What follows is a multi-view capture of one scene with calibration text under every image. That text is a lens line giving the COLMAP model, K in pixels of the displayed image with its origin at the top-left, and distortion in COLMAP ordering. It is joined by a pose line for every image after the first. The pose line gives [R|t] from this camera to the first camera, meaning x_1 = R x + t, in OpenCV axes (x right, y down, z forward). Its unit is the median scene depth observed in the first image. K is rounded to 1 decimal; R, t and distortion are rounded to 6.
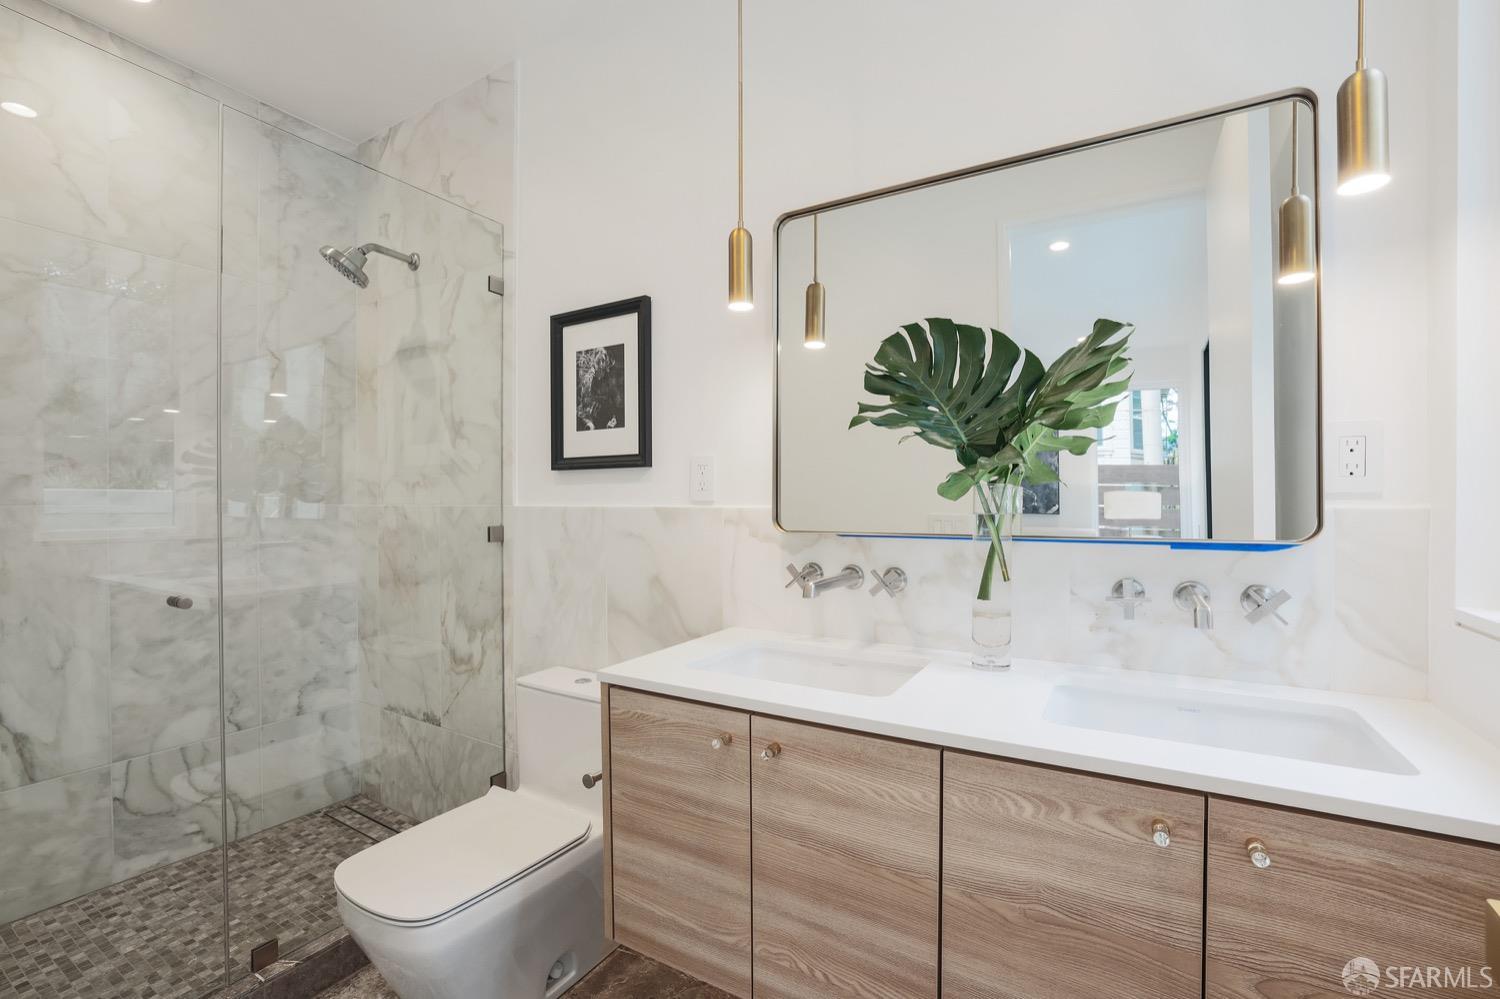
lens RADIAL K [[634.6, 0, 744.5], [0, 634.6, 509.8], [0, 0, 1]] dist [-0.015299, 0.000096]
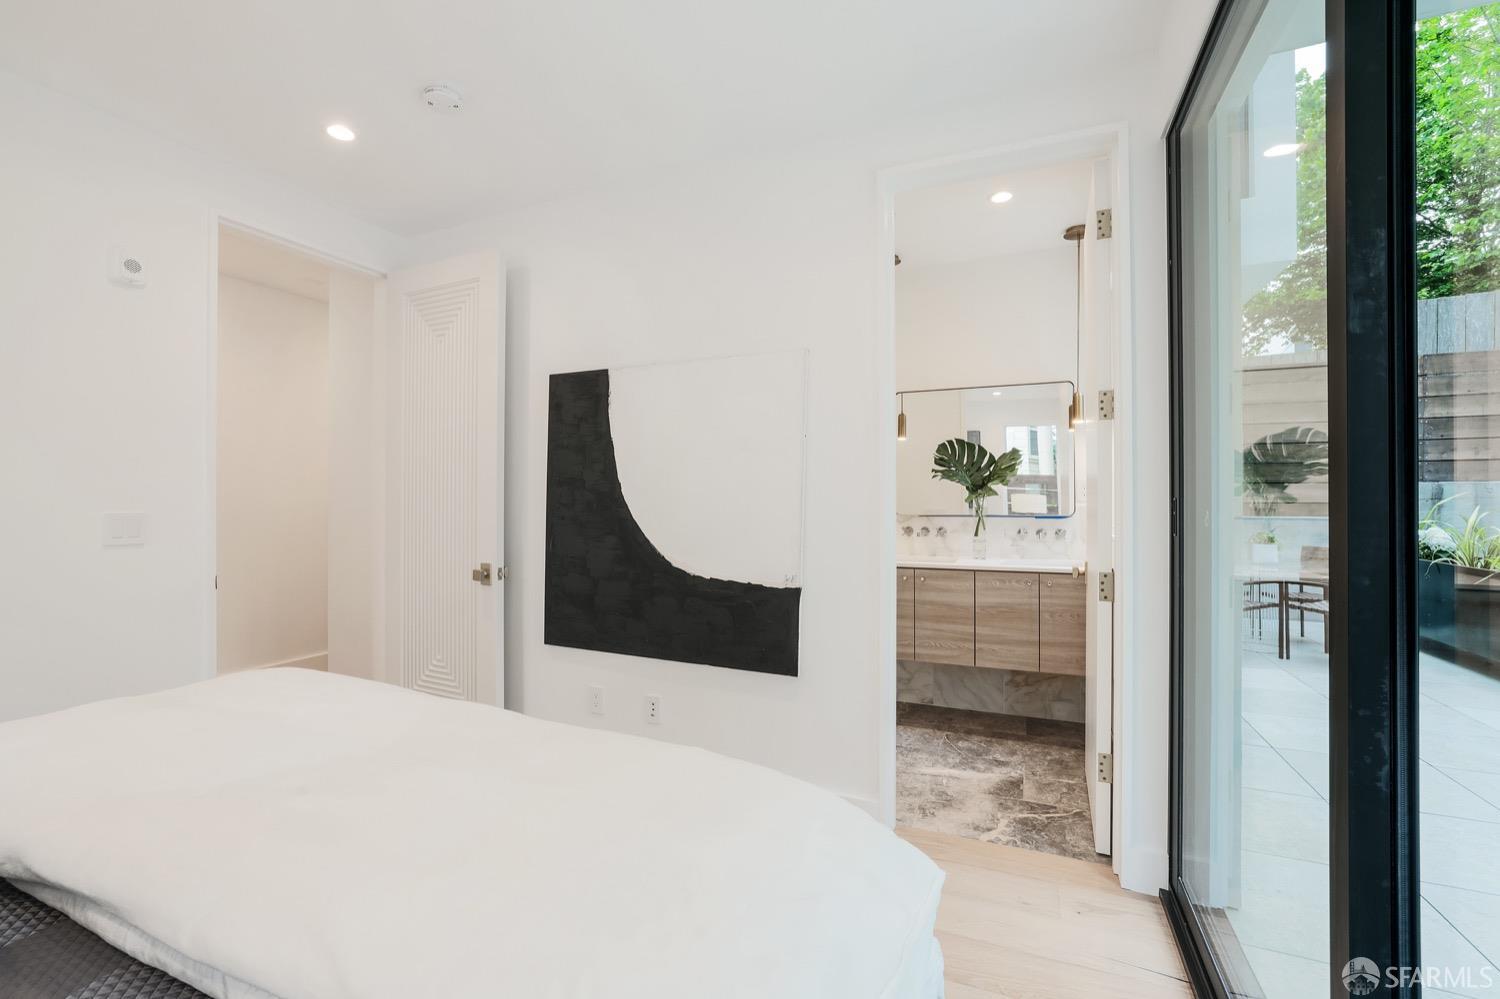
lens RADIAL K [[636.9, 0, 754.3], [0, 636.9, 498.7], [0, 0, 1]] dist [-0.001573, -0.000052]
pose [[0.990244, -0.003088, 0.139310, -1.113962], [0.004652, 0.999930, -0.010906, -0.007905], [-0.139266, 0.011448, 0.990189, -1.888464]]
